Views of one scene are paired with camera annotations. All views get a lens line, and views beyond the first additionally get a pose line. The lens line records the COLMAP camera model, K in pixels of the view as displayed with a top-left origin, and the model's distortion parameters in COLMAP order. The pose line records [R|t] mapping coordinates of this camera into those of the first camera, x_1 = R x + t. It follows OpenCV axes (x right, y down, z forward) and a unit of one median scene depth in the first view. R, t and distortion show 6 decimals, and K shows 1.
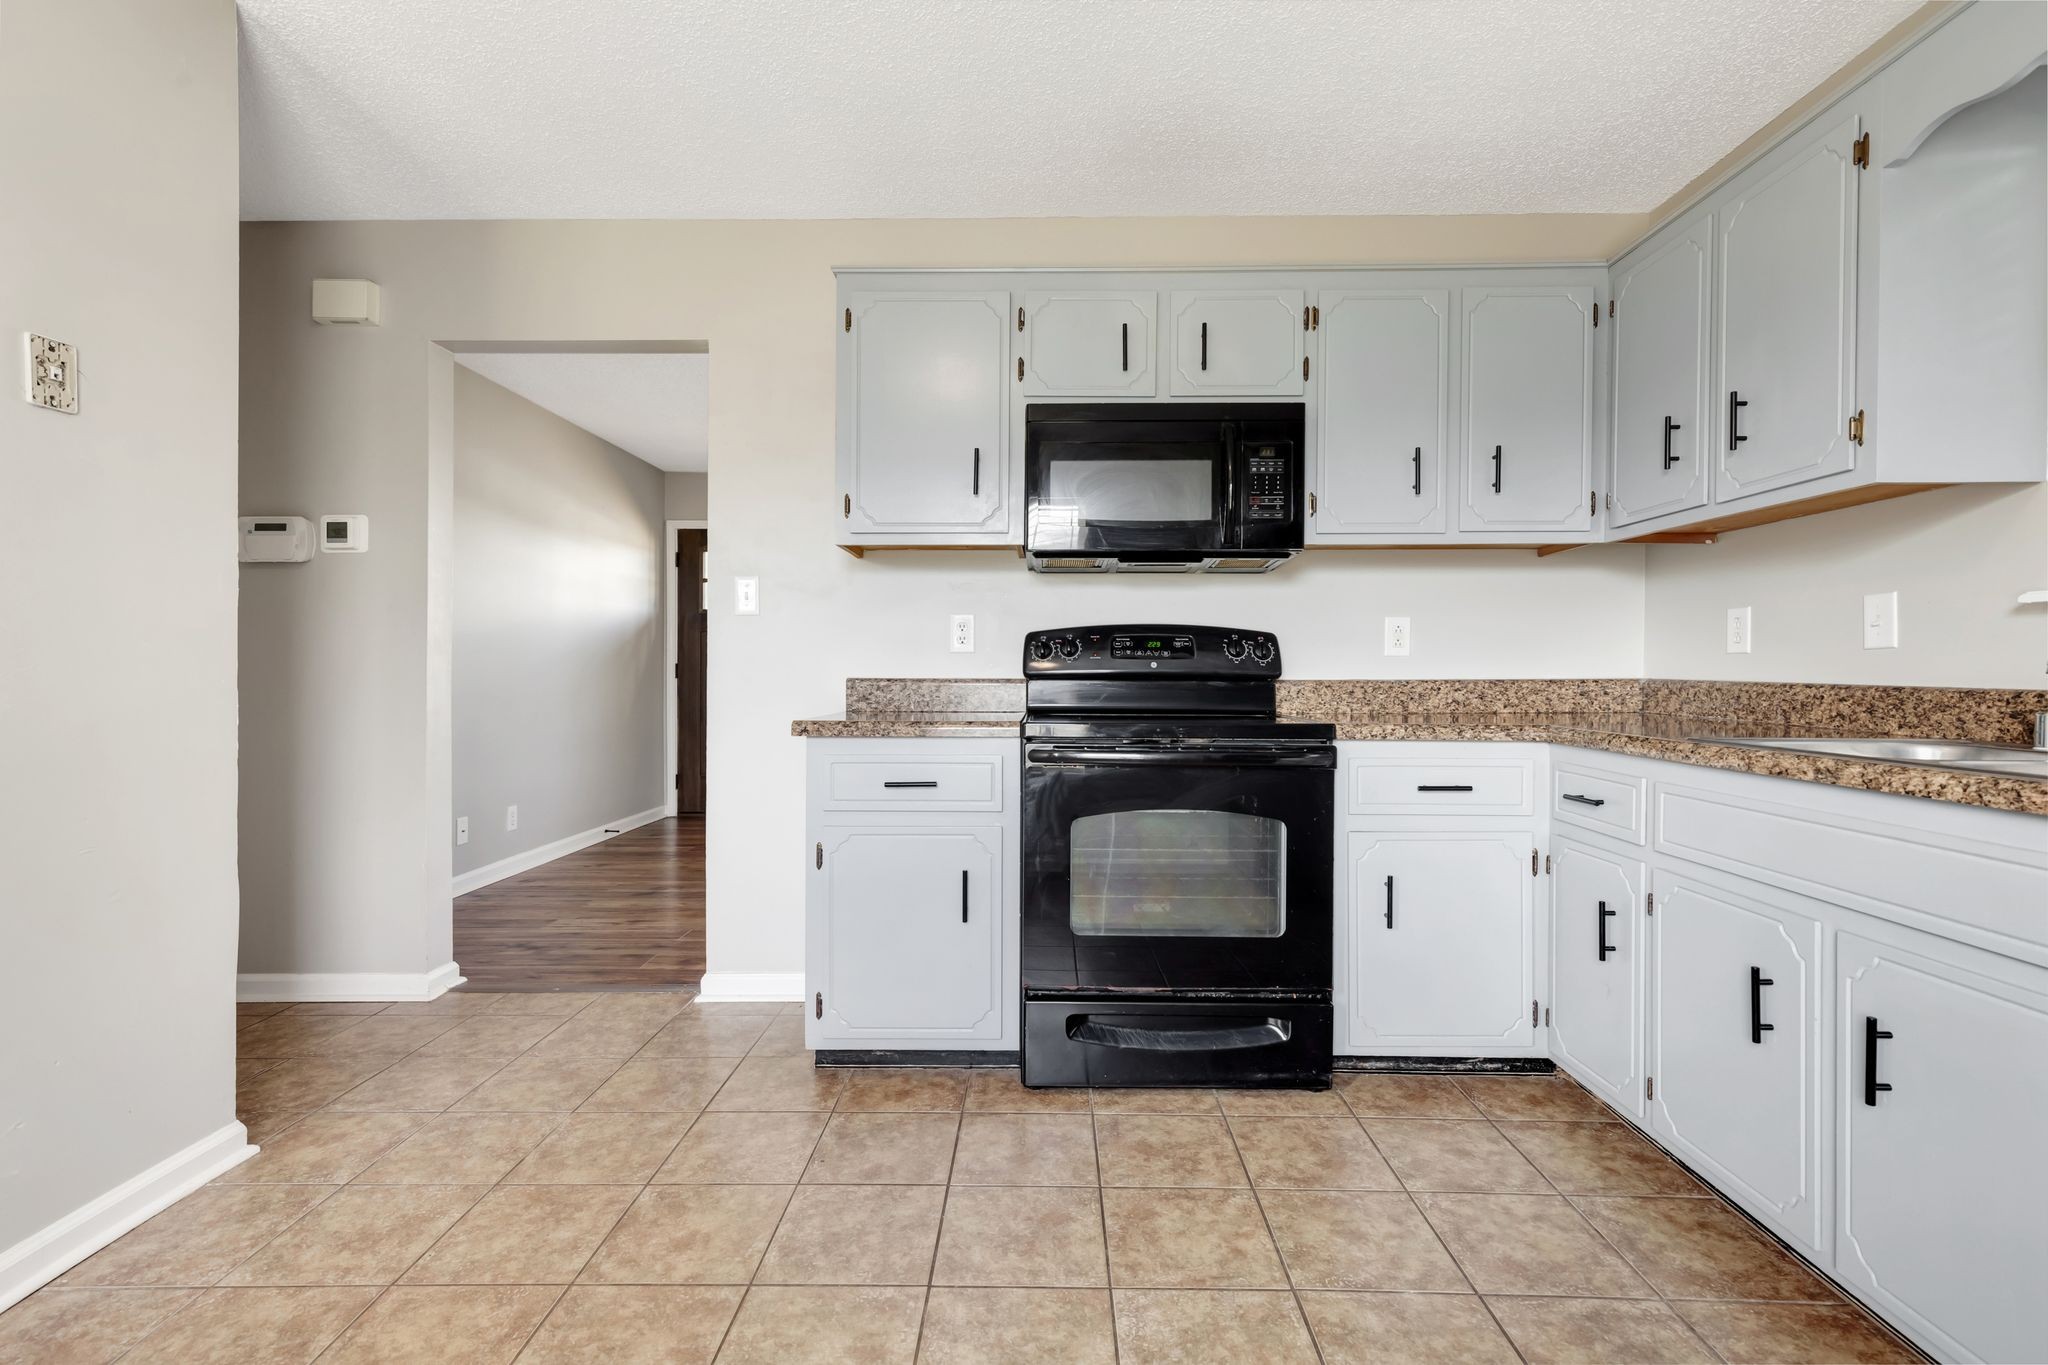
lens RADIAL K [[925.6, 0, 1030.9], [0, 925.6, 684.0], [0, 0, 1]] dist [0.007292, 0.000320]
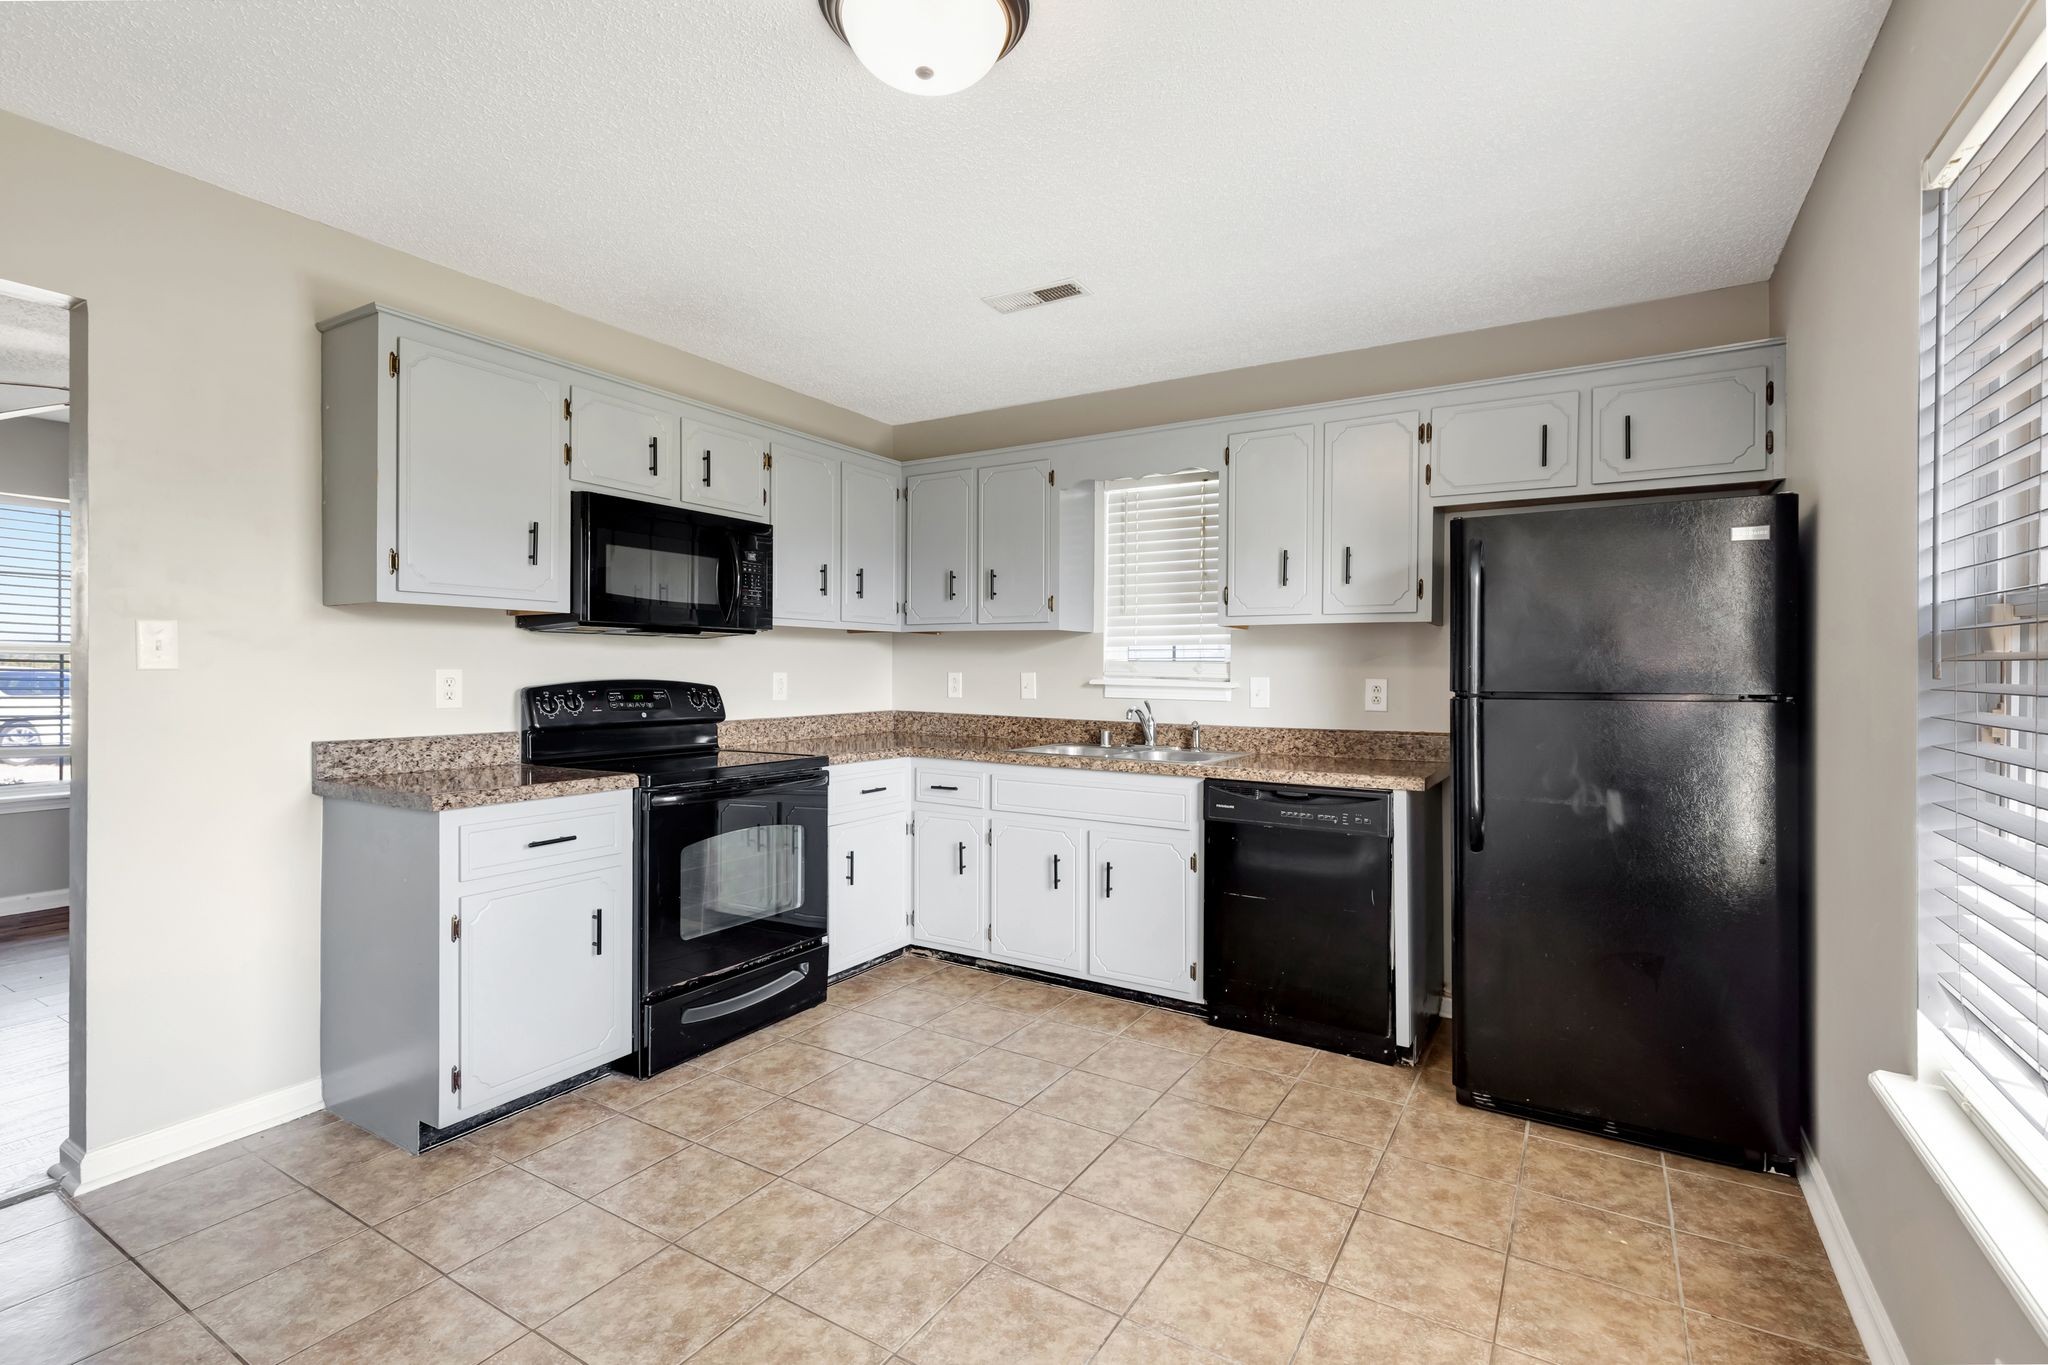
lens RADIAL K [[931.9, 0, 1040.5], [0, 931.9, 670.8], [0, 0, 1]] dist [0.013538, -0.012157]
pose [[0.496932, 0.000551, 0.867790, -0.803747], [0.005834, 0.999975, -0.003976, -0.085289], [-0.867770, 0.007038, 0.496916, -0.048423]]
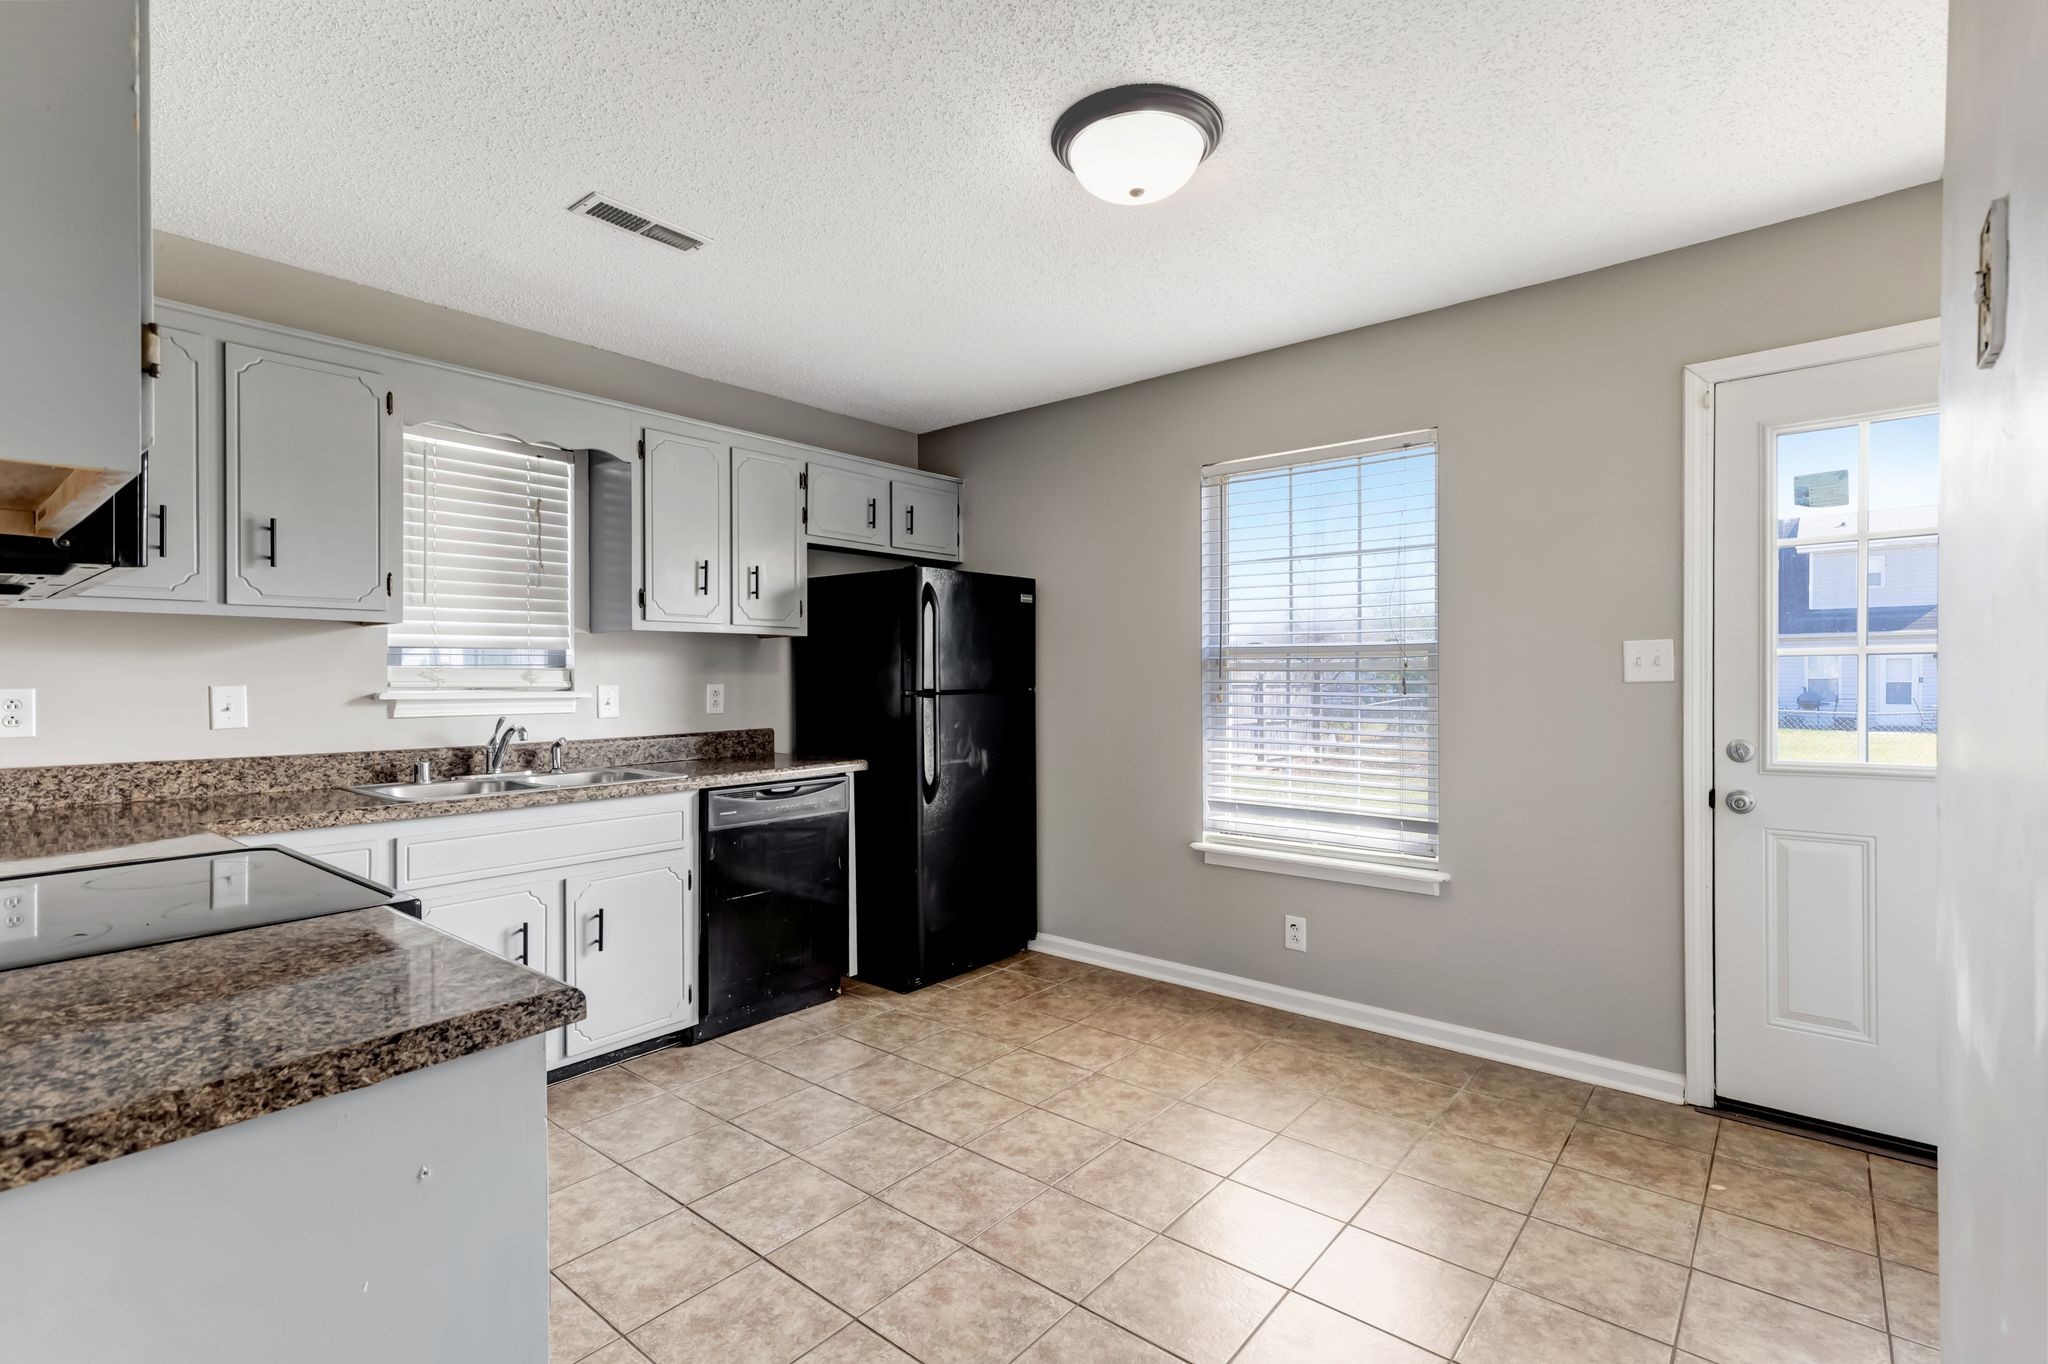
lens RADIAL K [[931.9, 0, 1040.5], [0, 931.9, 670.3], [0, 0, 1]] dist [0.013538, -0.012157]
pose [[-0.787252, 0.004401, 0.616616, -0.690756], [0.011171, 0.999912, 0.007126, -0.105575], [-0.616531, 0.012498, -0.787232, 1.213290]]
